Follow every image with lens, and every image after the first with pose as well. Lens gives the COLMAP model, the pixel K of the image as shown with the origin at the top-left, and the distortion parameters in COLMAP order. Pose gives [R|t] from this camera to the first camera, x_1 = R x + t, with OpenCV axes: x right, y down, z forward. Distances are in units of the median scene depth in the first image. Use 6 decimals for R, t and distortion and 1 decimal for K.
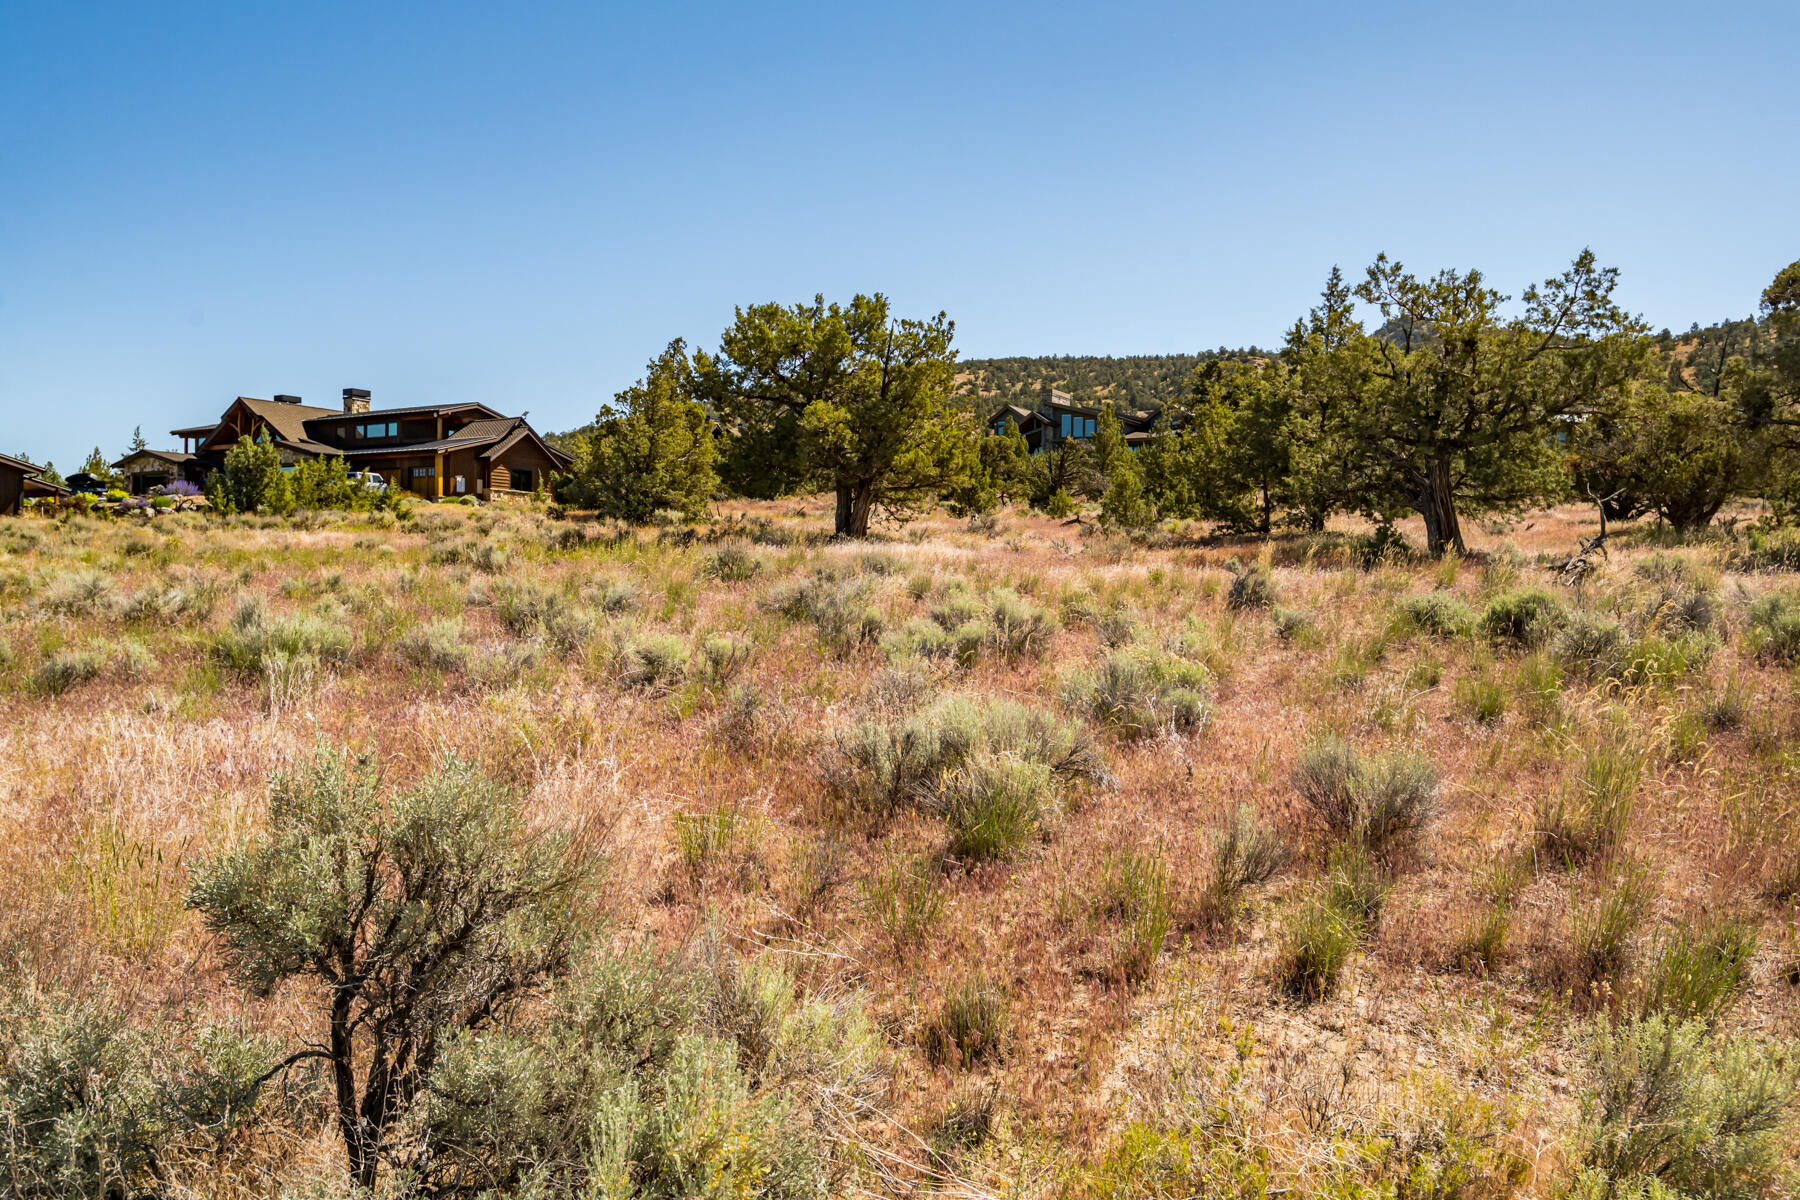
lens RADIAL K [[1431.4, 0, 901.7], [0, 1431.4, 598.5], [0, 0, 1]] dist [-0.003310, 0.004078]
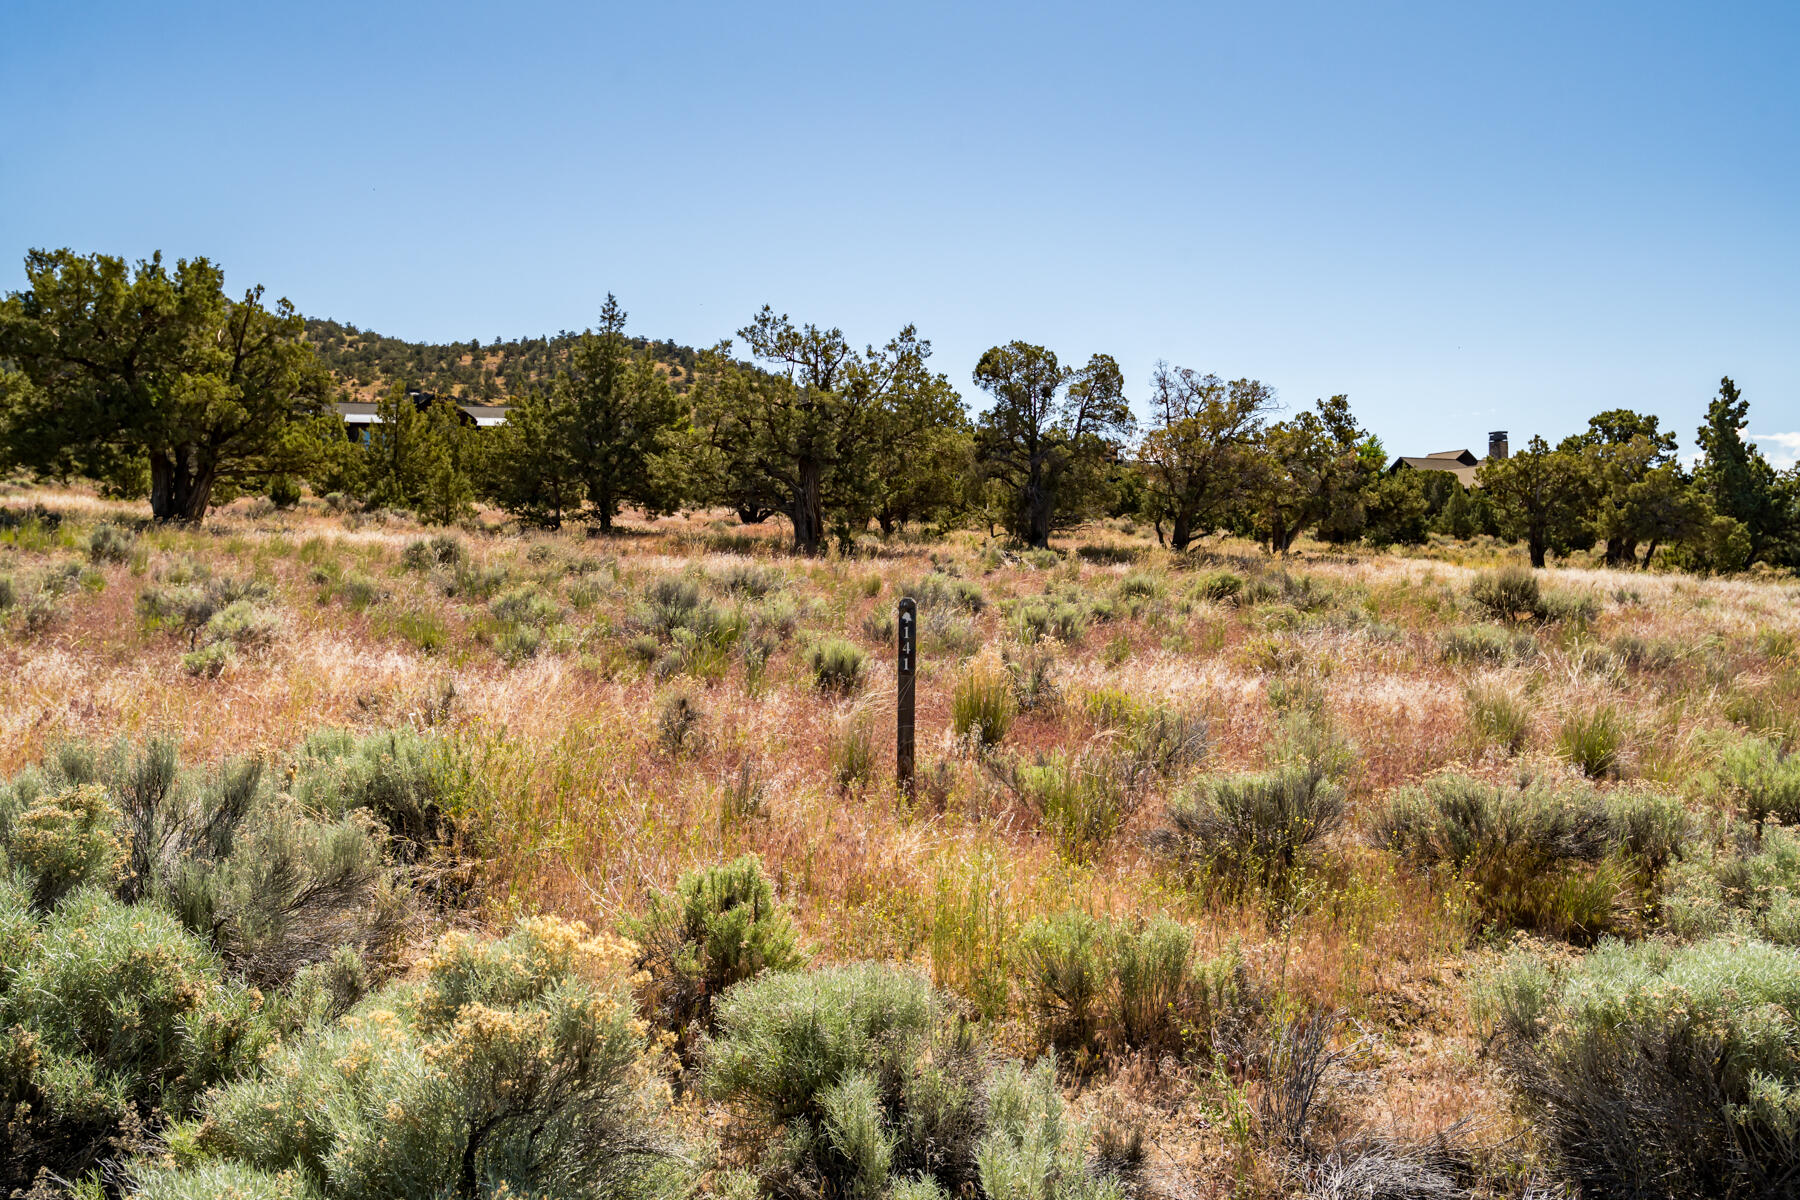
lens RADIAL K [[1431.4, 0, 917.1], [0, 1431.4, 596.3], [0, 0, 1]] dist [-0.003310, 0.004078]
pose [[0.693706, -0.018442, 0.720022, -0.354930], [0.014911, 0.999826, 0.011243, -0.001074], [-0.720104, 0.002937, 0.693860, 0.039545]]
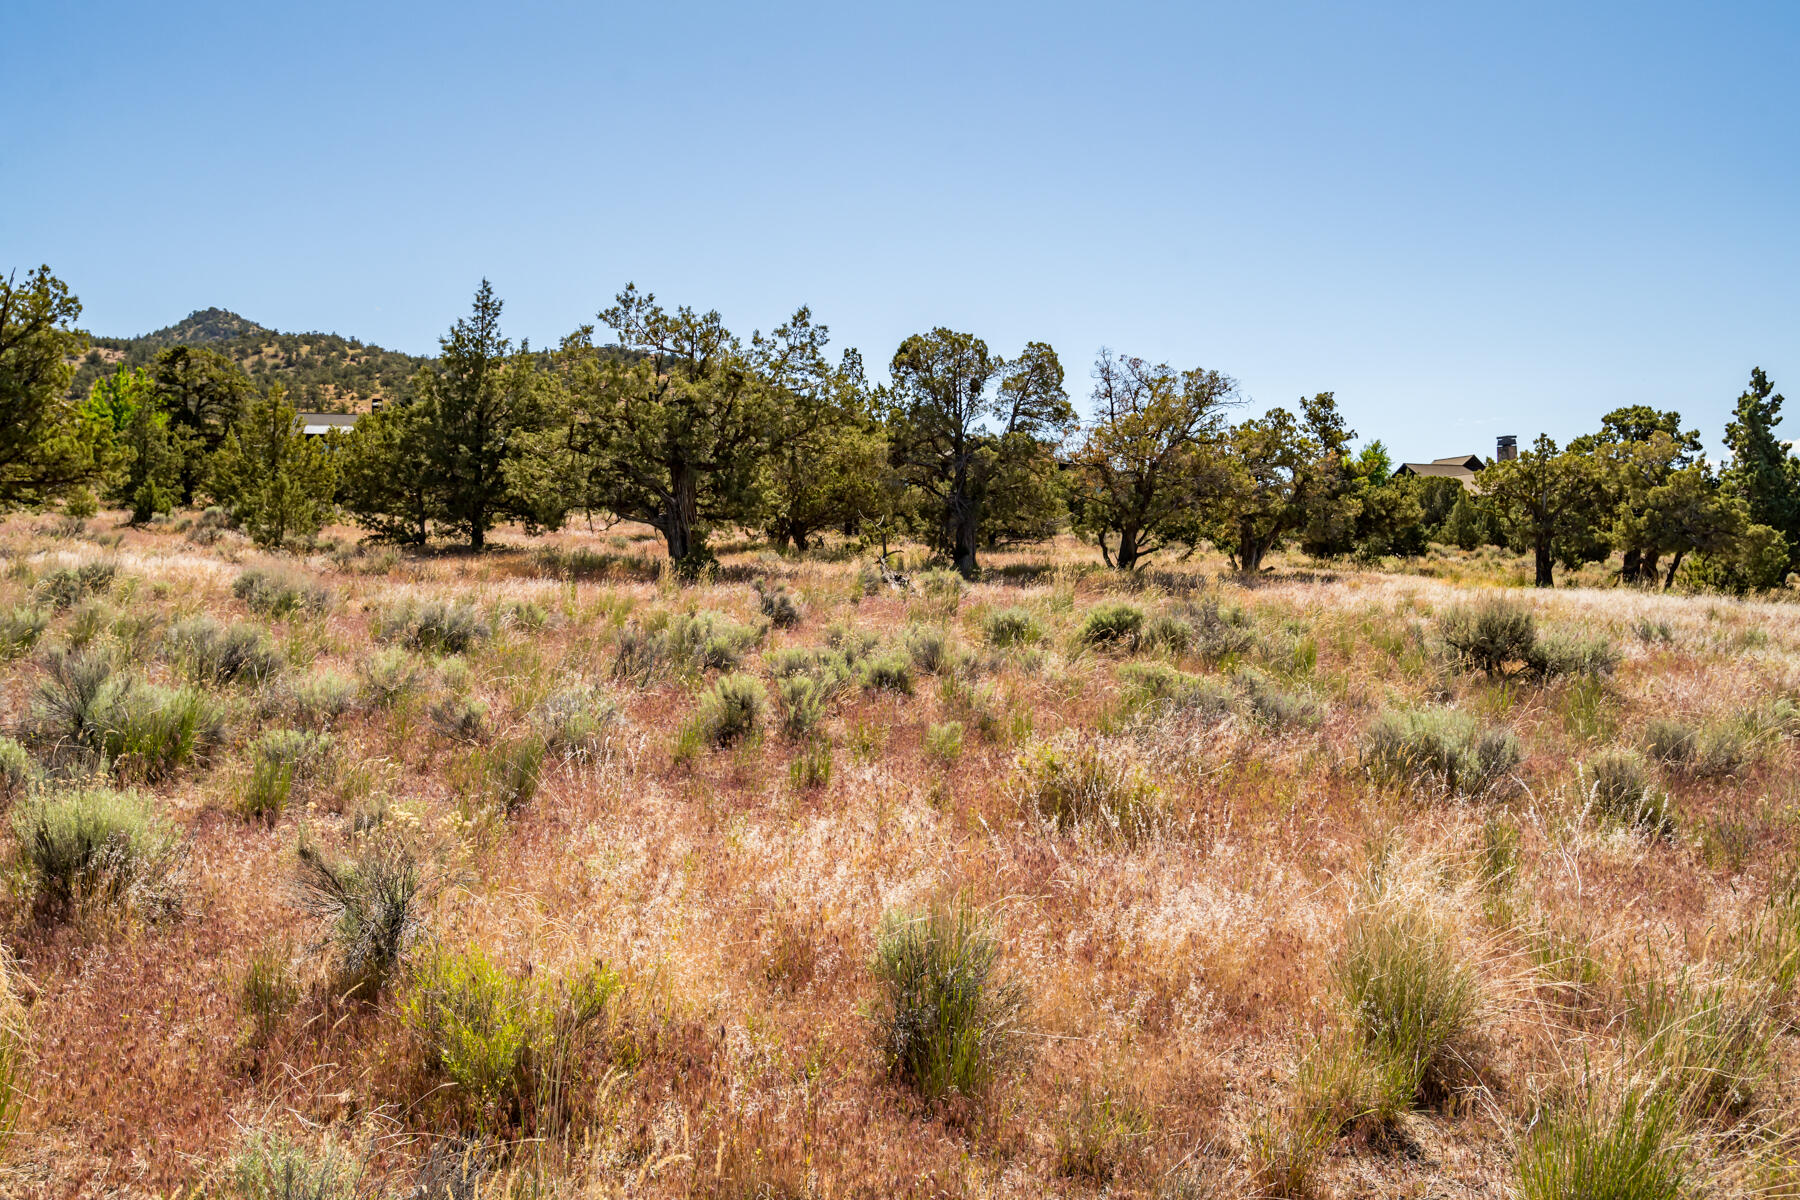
lens RADIAL K [[1431.4, 0, 907.9], [0, 1431.4, 607.1], [0, 0, 1]] dist [-0.003310, 0.004078]
pose [[0.703006, -0.021786, 0.710850, -0.207881], [0.019846, 0.999742, 0.011012, -0.007888], [-0.710907, 0.006366, 0.703257, 0.089695]]
